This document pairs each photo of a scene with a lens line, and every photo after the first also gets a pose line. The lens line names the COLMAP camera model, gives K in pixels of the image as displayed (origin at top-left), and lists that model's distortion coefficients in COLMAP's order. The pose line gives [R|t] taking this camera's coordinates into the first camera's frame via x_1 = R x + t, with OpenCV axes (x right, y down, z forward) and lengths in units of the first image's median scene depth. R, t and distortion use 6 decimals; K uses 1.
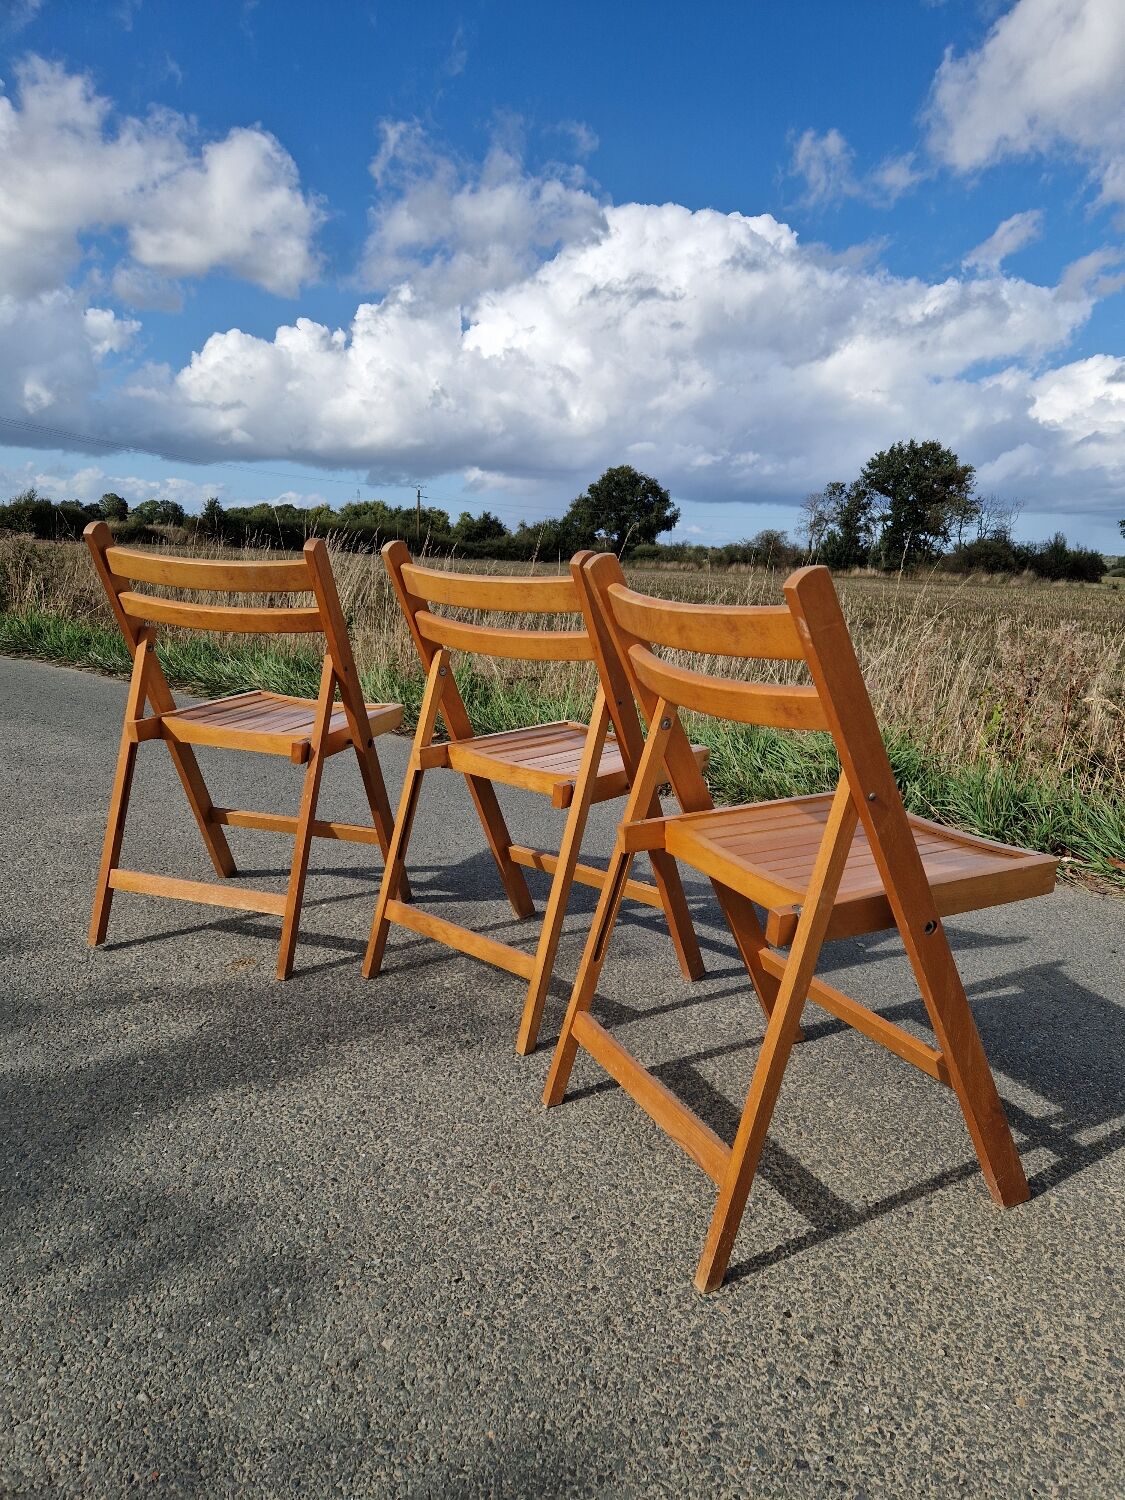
lens RADIAL K [[1005.5, 0, 582.3], [0, 1005.5, 768.4], [0, 0, 1]] dist [0.073979, -0.000772]
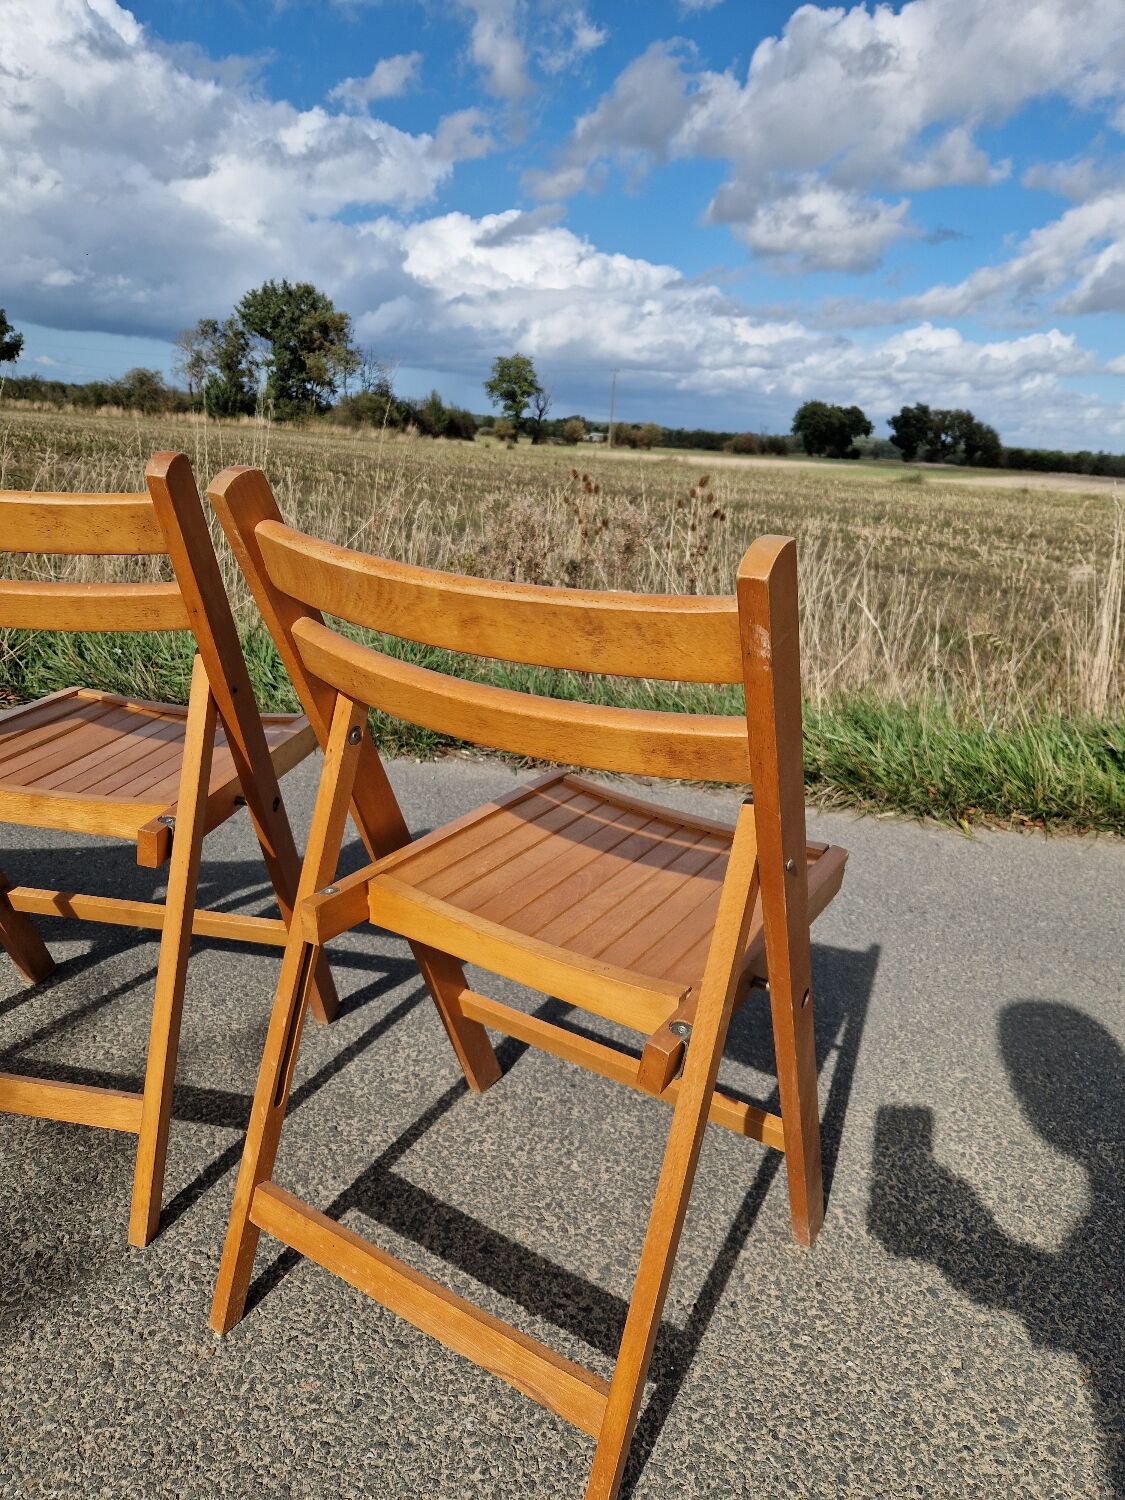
lens RADIAL K [[1018.9, 0, 575.6], [0, 1018.9, 758.3], [0, 0, 1]] dist [0.060650, -0.060521]
pose [[0.849070, -0.139585, 0.509505, -0.086991], [0.074842, 0.986516, 0.145547, -0.074927], [-0.522951, -0.085447, 0.848069, 0.238574]]
